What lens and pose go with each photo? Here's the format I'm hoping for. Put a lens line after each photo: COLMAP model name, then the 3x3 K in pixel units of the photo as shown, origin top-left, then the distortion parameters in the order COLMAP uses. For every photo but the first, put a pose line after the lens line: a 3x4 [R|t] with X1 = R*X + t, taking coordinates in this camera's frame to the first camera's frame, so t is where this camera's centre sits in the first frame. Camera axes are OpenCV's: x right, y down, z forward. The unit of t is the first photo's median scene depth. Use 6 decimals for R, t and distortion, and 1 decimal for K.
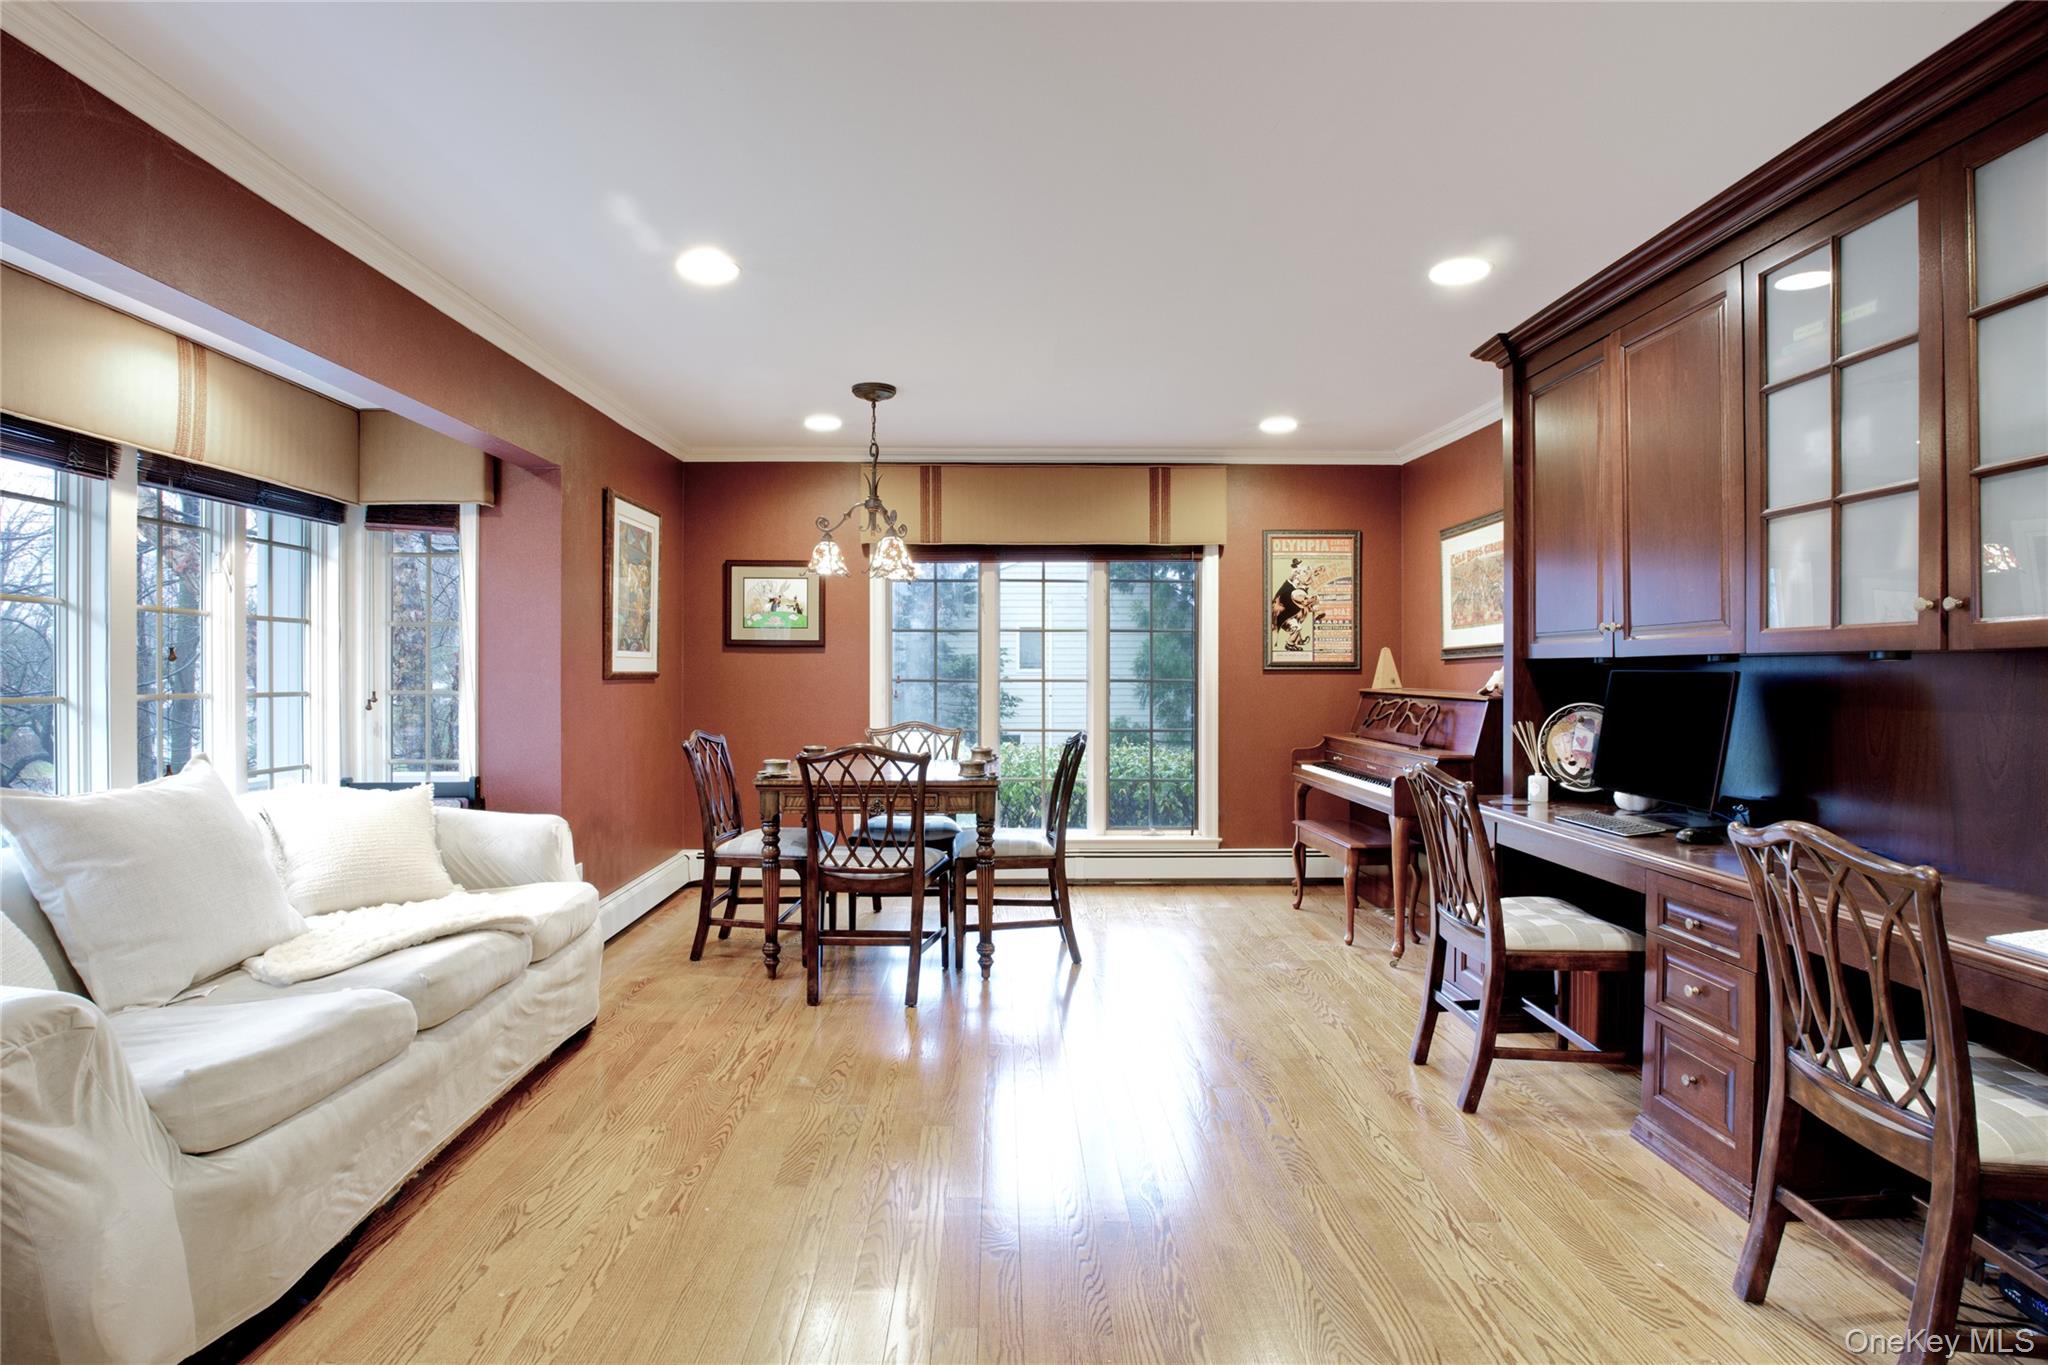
lens RADIAL K [[1045.2, 0, 1001.7], [0, 1045.2, 683.2], [0, 0, 1]] dist [-0.032907, 0.000400]
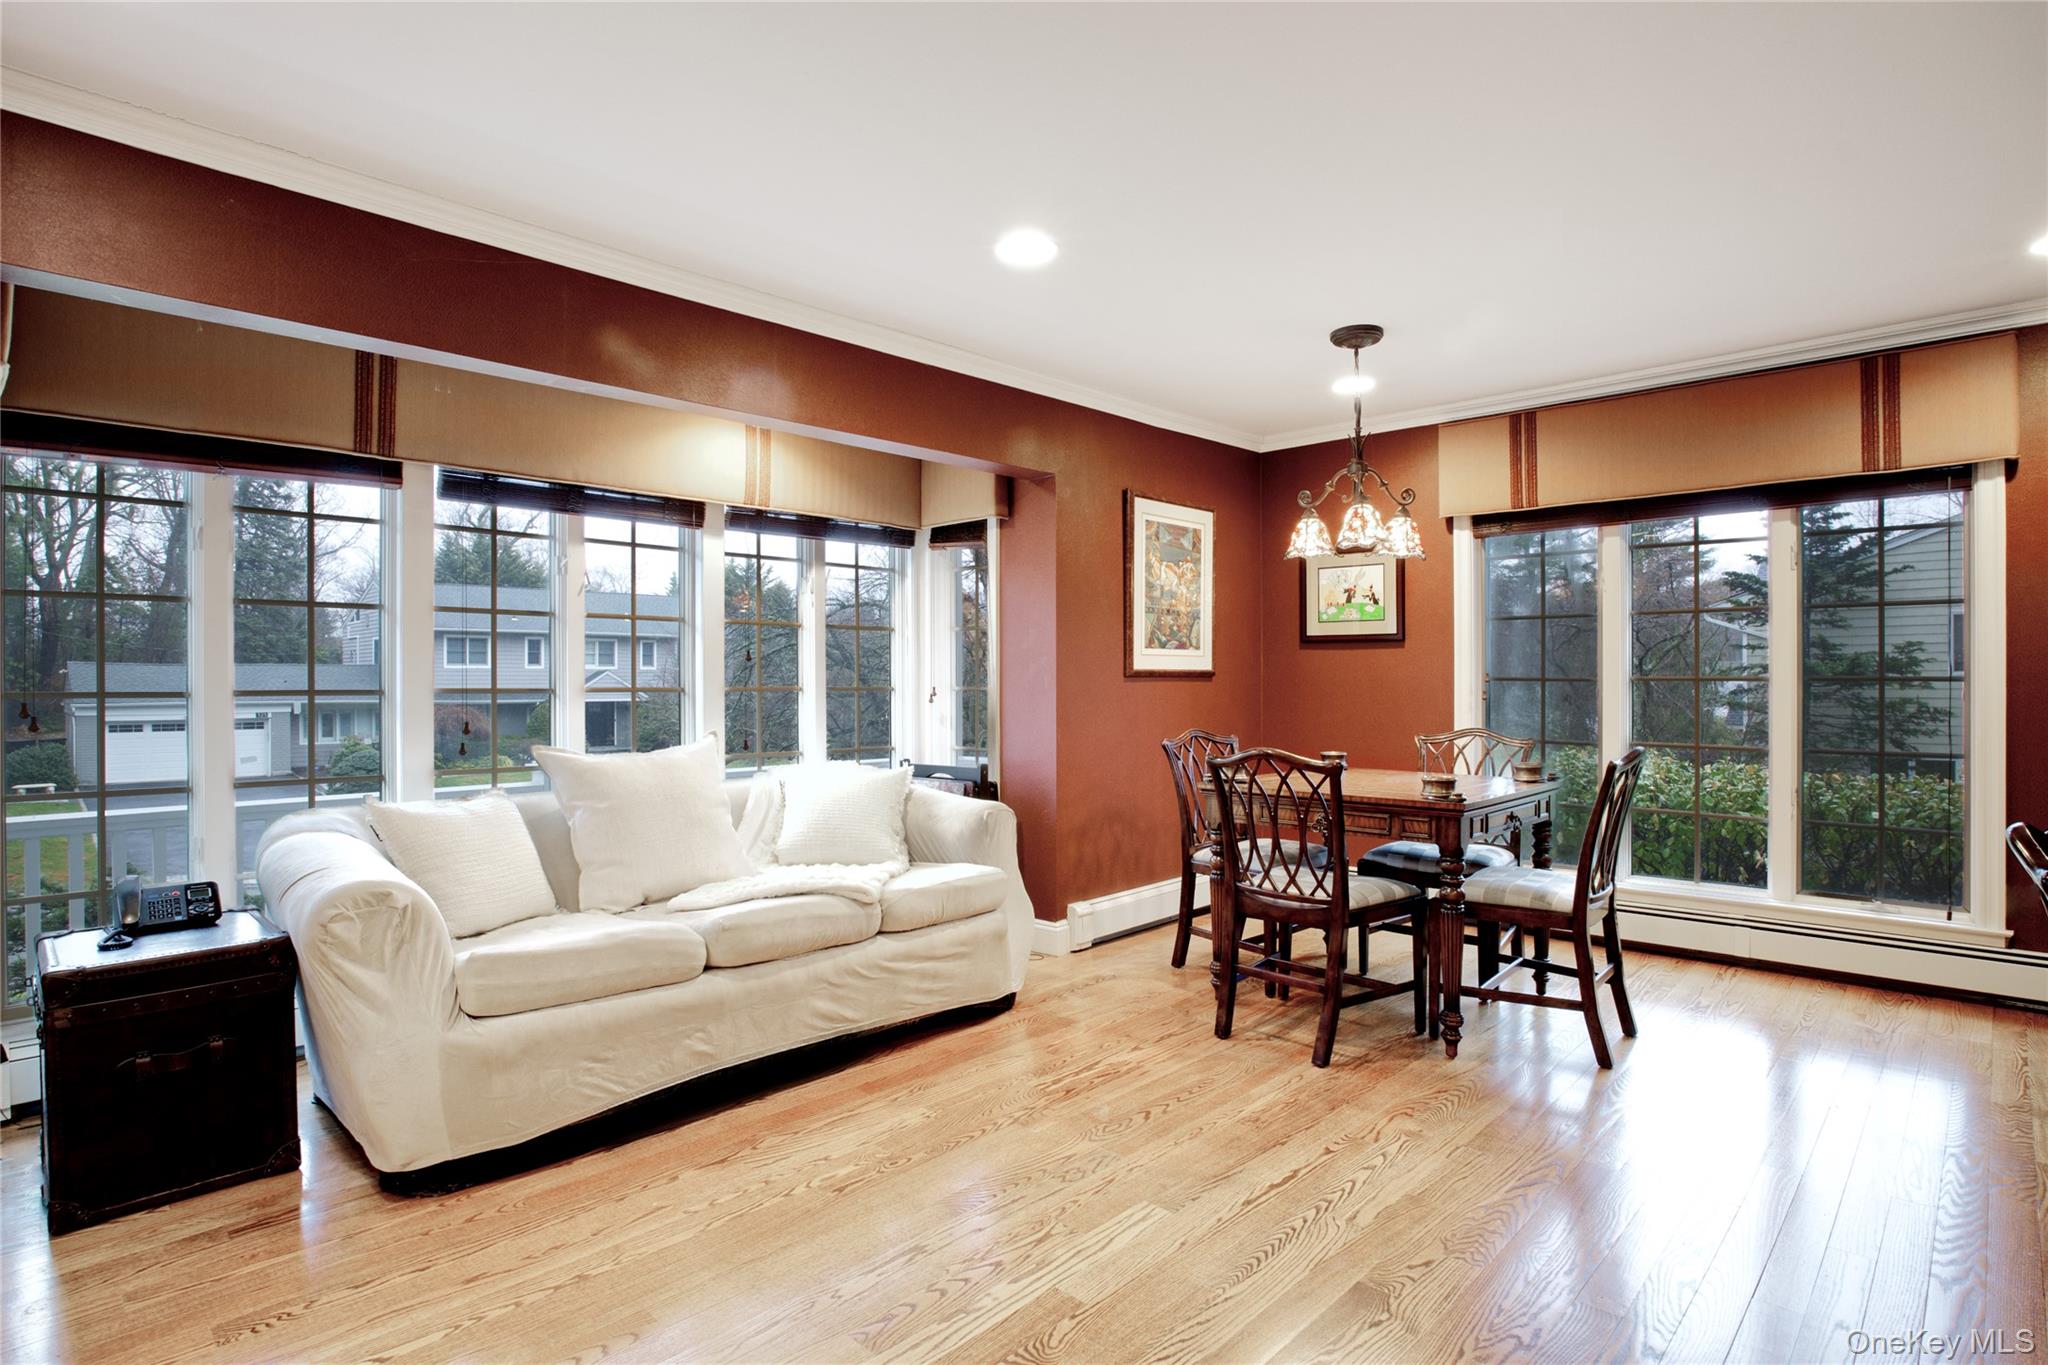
lens RADIAL K [[1045.2, 0, 1018.0], [0, 1045.2, 678.2], [0, 0, 1]] dist [-0.032907, 0.000400]
pose [[0.715747, -0.002754, -0.698354, 0.294070], [-0.005037, 0.999946, -0.009106, 0.008715], [0.698341, 0.010035, 0.715695, 0.218547]]
